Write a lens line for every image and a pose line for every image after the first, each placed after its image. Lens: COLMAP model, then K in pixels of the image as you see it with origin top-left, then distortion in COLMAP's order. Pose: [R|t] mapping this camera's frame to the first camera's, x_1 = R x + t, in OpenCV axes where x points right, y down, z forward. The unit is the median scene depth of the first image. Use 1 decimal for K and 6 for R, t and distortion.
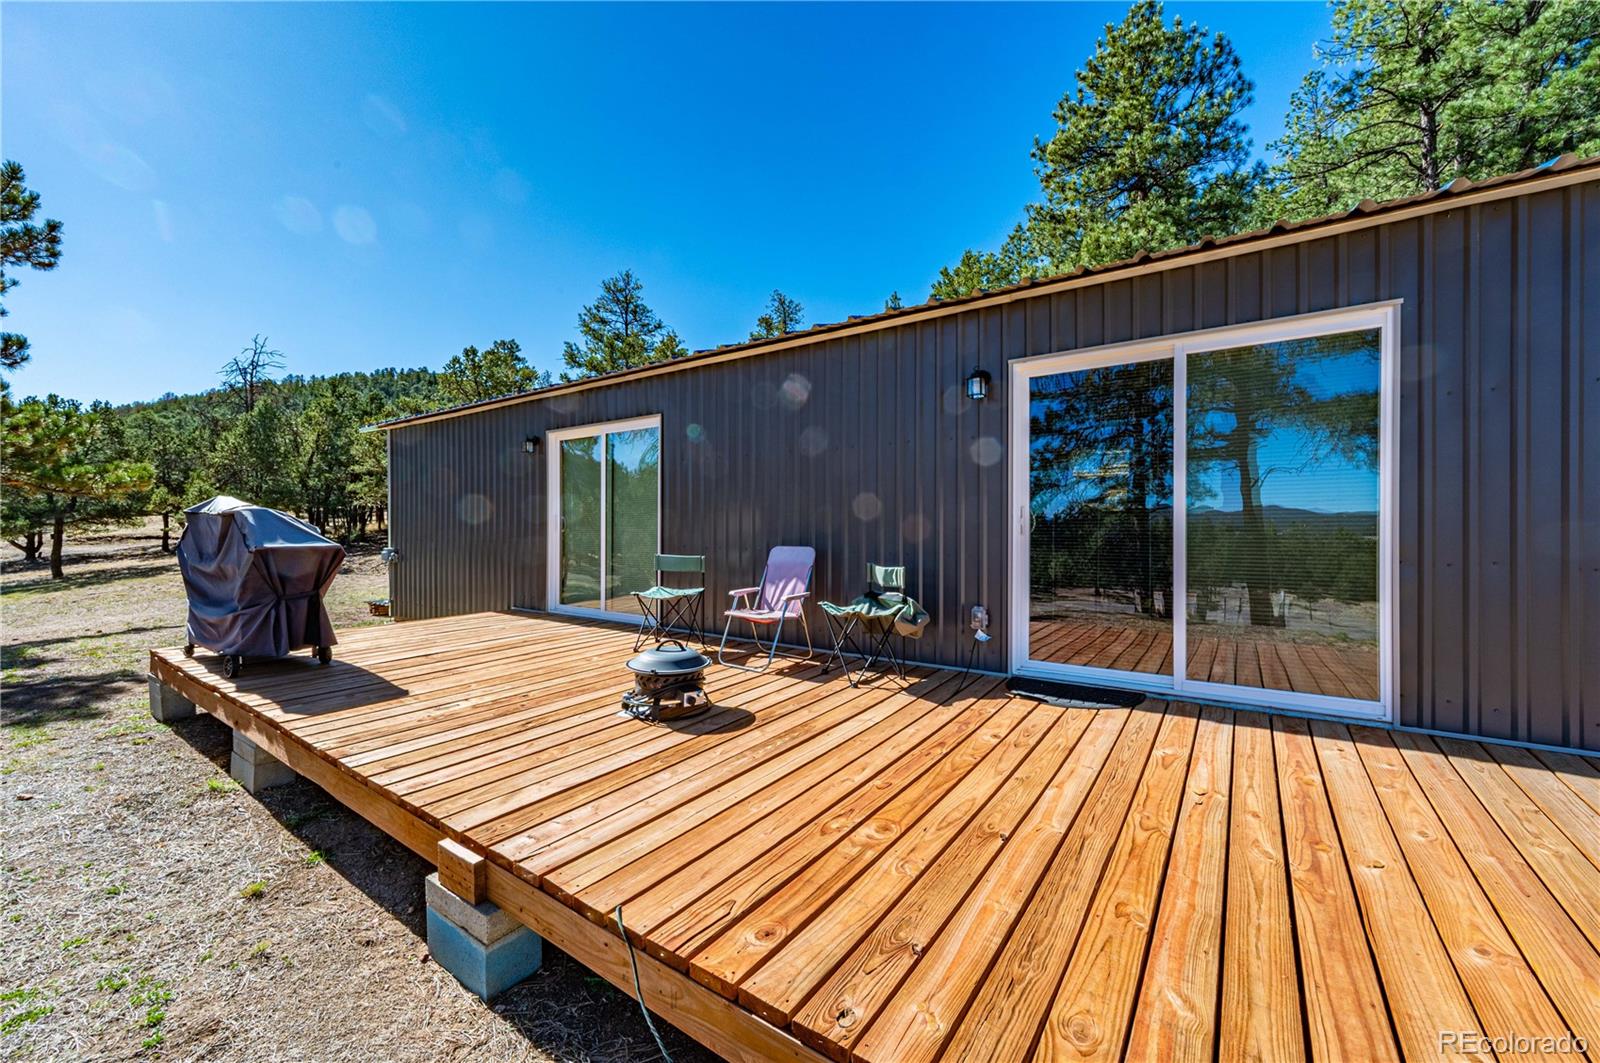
lens RADIAL K [[629.8, 0, 794.9], [0, 629.8, 528.6], [0, 0, 1]] dist [0.002200, -0.000080]
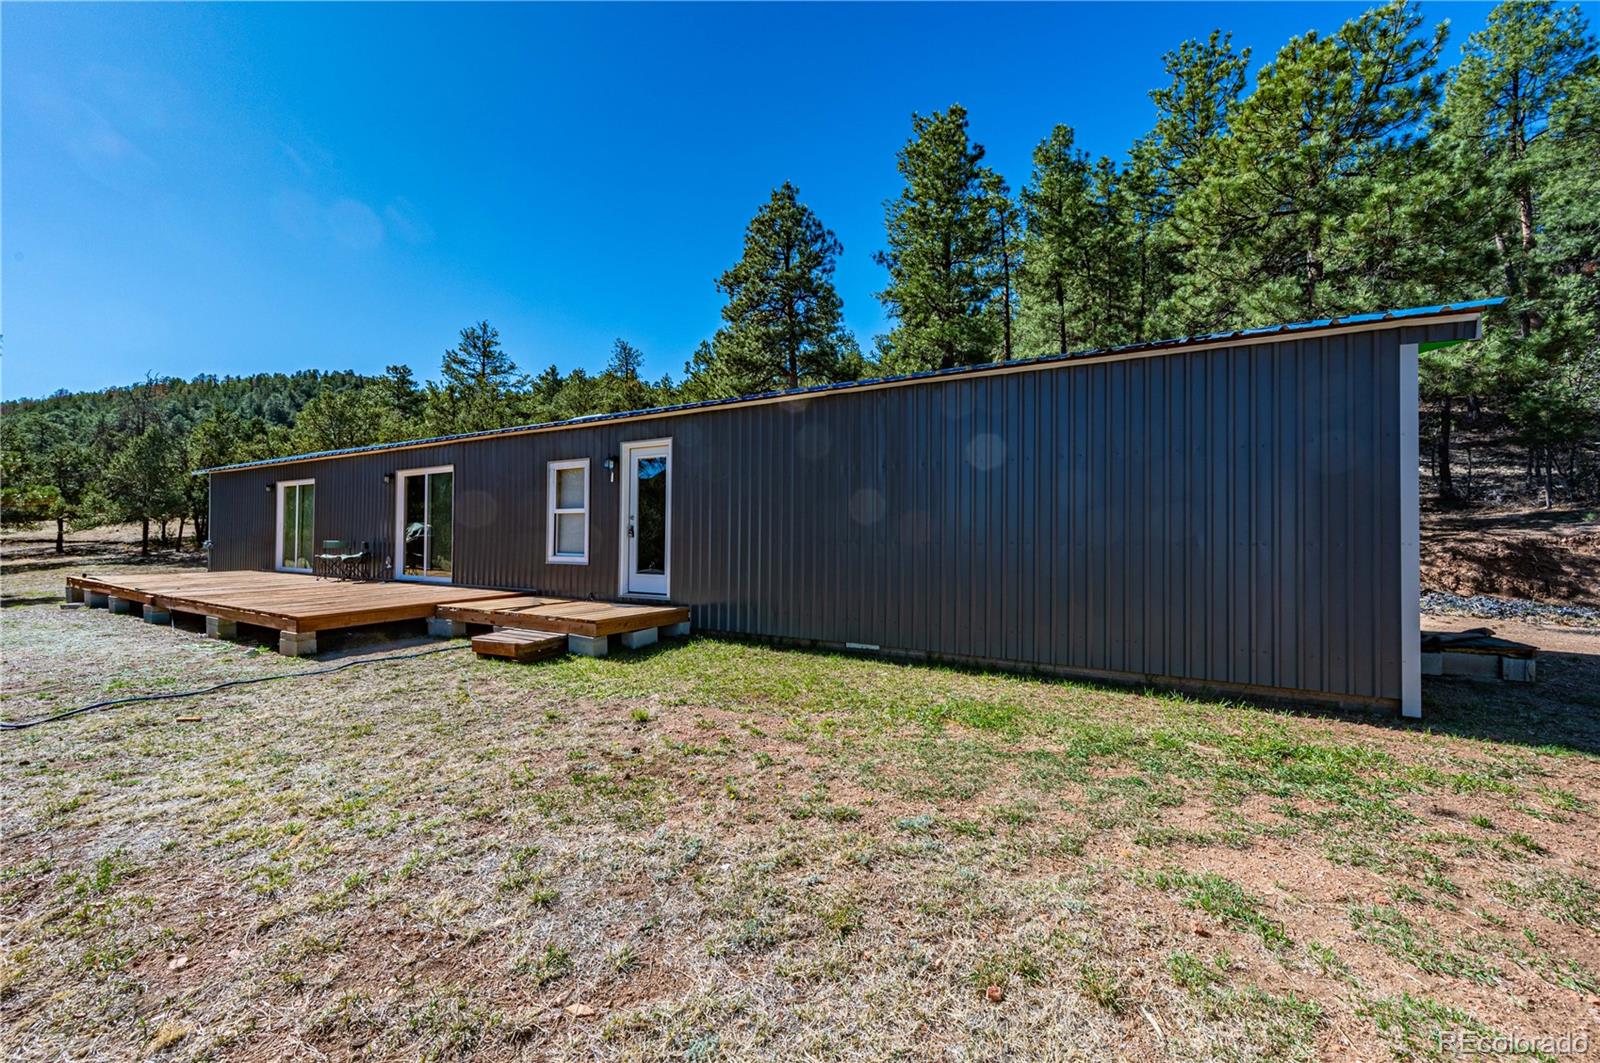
lens RADIAL K [[629.8, 0, 804.4], [0, 629.8, 531.4], [0, 0, 1]] dist [0.002200, -0.000080]
pose [[0.996221, 0.006150, 0.086642, 0.245707], [-0.005214, 0.999926, -0.011017, 0.004436], [-0.086703, 0.010524, 0.996179, -0.257609]]
